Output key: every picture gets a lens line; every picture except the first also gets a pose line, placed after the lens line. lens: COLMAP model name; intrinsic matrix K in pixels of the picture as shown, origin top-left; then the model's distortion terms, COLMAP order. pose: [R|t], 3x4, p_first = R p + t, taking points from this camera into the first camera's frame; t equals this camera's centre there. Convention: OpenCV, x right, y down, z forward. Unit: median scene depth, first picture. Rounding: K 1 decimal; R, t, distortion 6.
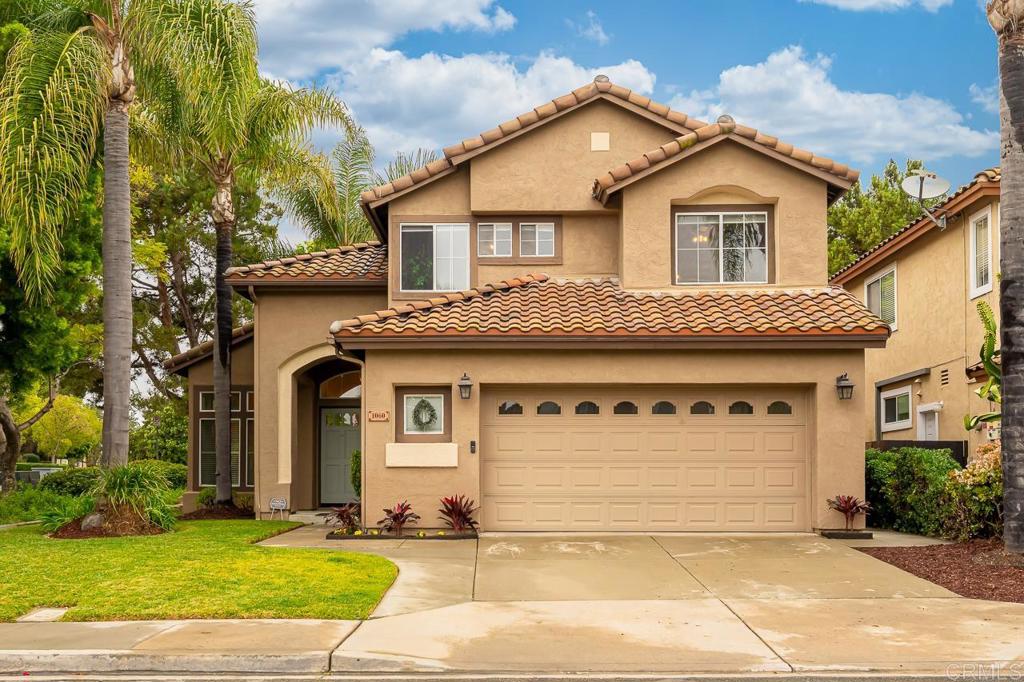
lens RADIAL K [[1010.1, 0, 508.5], [0, 1010.1, 342.2], [0, 0, 1]] dist [0.014824, 0.000000]
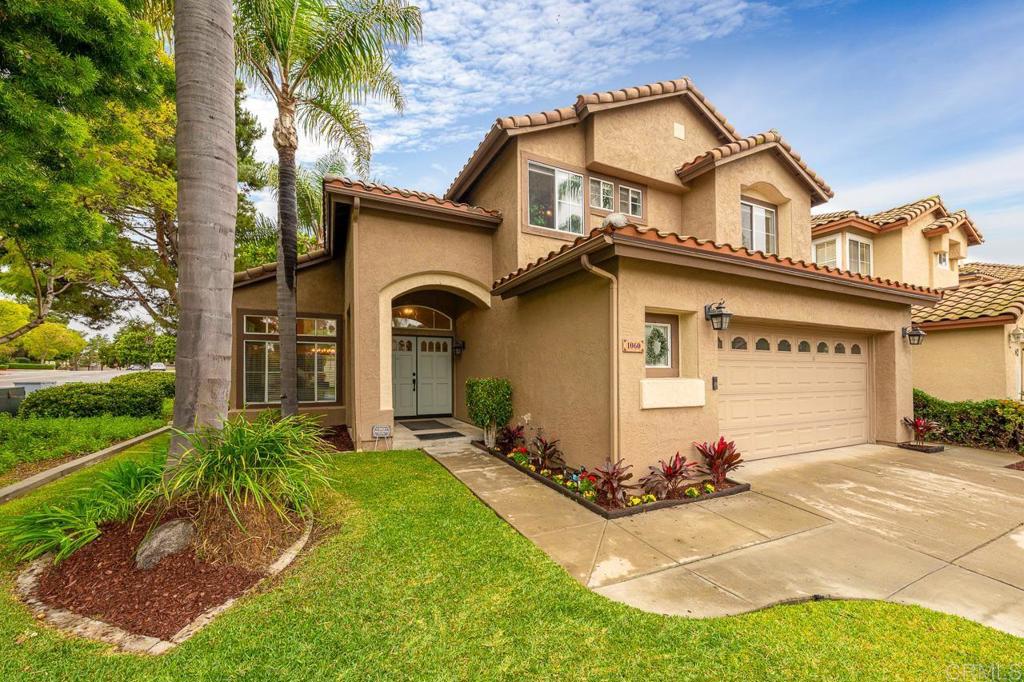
lens RADIAL K [[394.8, 0, 530.6], [0, 394.8, 344.3], [0, 0, 1]] dist [-0.003150, -0.000230]
pose [[0.889852, 0.032683, 0.455077, -0.302090], [-0.062808, 0.996710, 0.051233, 0.053505], [-0.451905, -0.074172, 0.888977, 0.667263]]
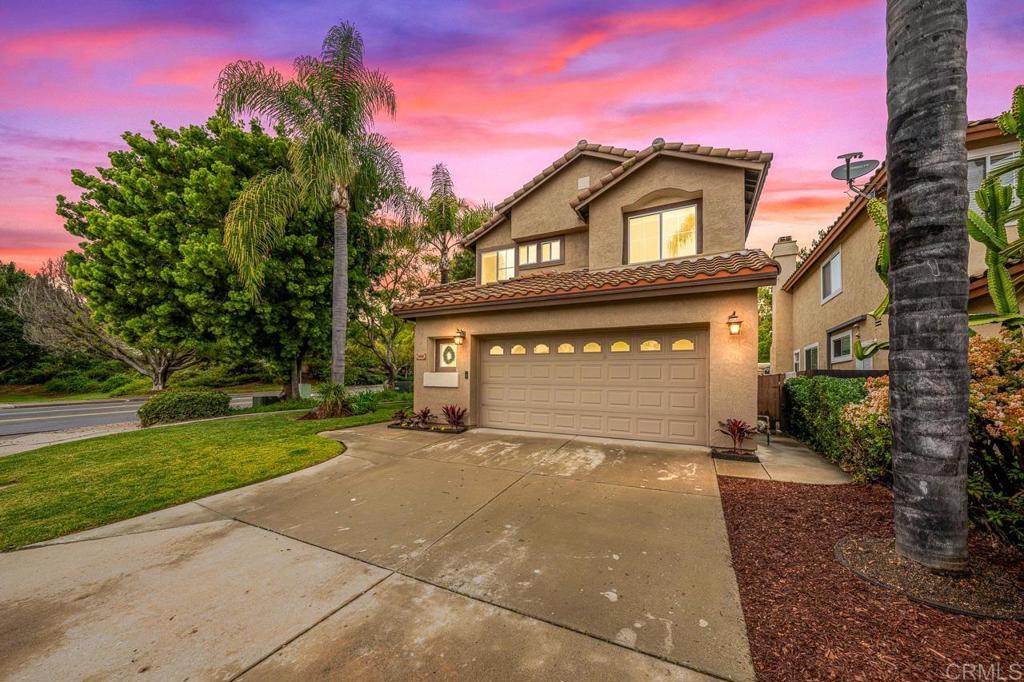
lens RADIAL K [[355.3, 0, 521.4], [0, 355.3, 348.4], [0, 0, 1]] dist [-0.001793, -0.000144]
pose [[0.903377, -0.026477, -0.428029, 0.248363], [0.043728, 0.998577, 0.030522, 0.042628], [0.426612, -0.046290, 0.903249, 0.466815]]
